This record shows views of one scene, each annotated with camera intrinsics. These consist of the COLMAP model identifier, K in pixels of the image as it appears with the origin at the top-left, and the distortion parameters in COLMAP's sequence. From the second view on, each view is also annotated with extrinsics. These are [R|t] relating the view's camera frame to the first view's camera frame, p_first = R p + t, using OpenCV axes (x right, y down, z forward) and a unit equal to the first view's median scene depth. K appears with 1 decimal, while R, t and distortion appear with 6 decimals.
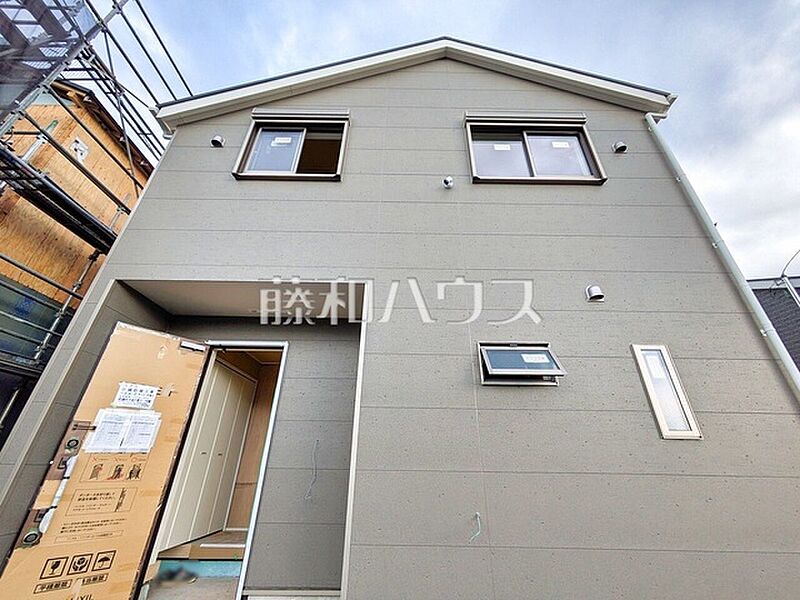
lens RADIAL K [[316.2, 0, 403.4], [0, 316.2, 301.3], [0, 0, 1]] dist [0.002552, -0.000055]
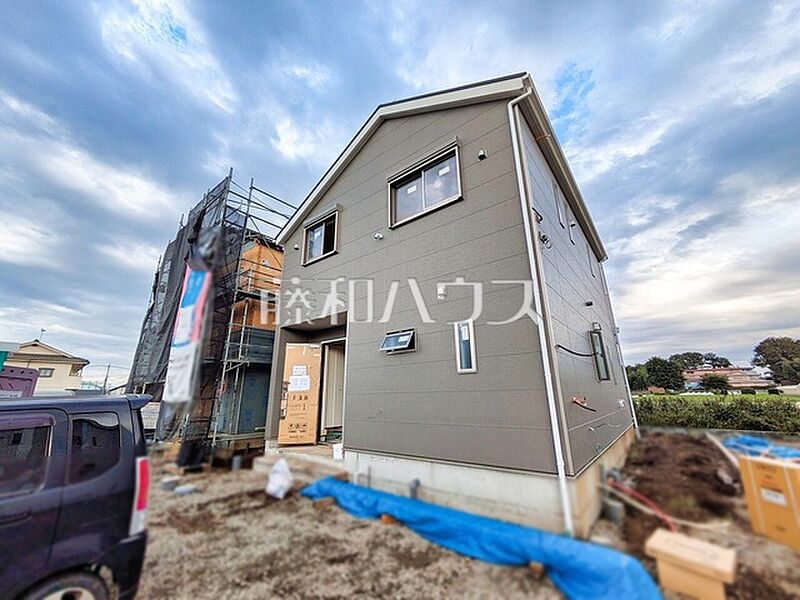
lens RADIAL K [[316.2, 0, 404.2], [0, 316.2, 301.8], [0, 0, 1]] dist [0.002552, -0.000055]
pose [[0.781701, -0.203025, -0.589681, 1.391153], [0.310273, 0.946810, 0.085326, -0.172827], [0.540993, -0.249662, 0.803116, -0.437034]]
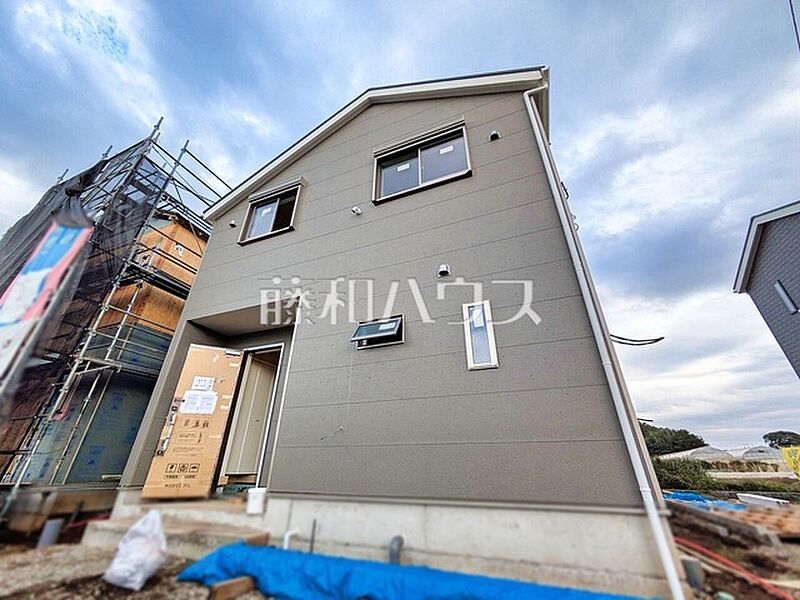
lens RADIAL K [[316.2, 0, 403.8], [0, 316.2, 302.5], [0, 0, 1]] dist [0.002552, -0.000055]
pose [[0.924373, -0.184490, -0.333915, 0.846879], [0.182870, 0.982456, -0.036576, 0.120759], [0.334804, -0.027253, 0.941893, -0.273780]]
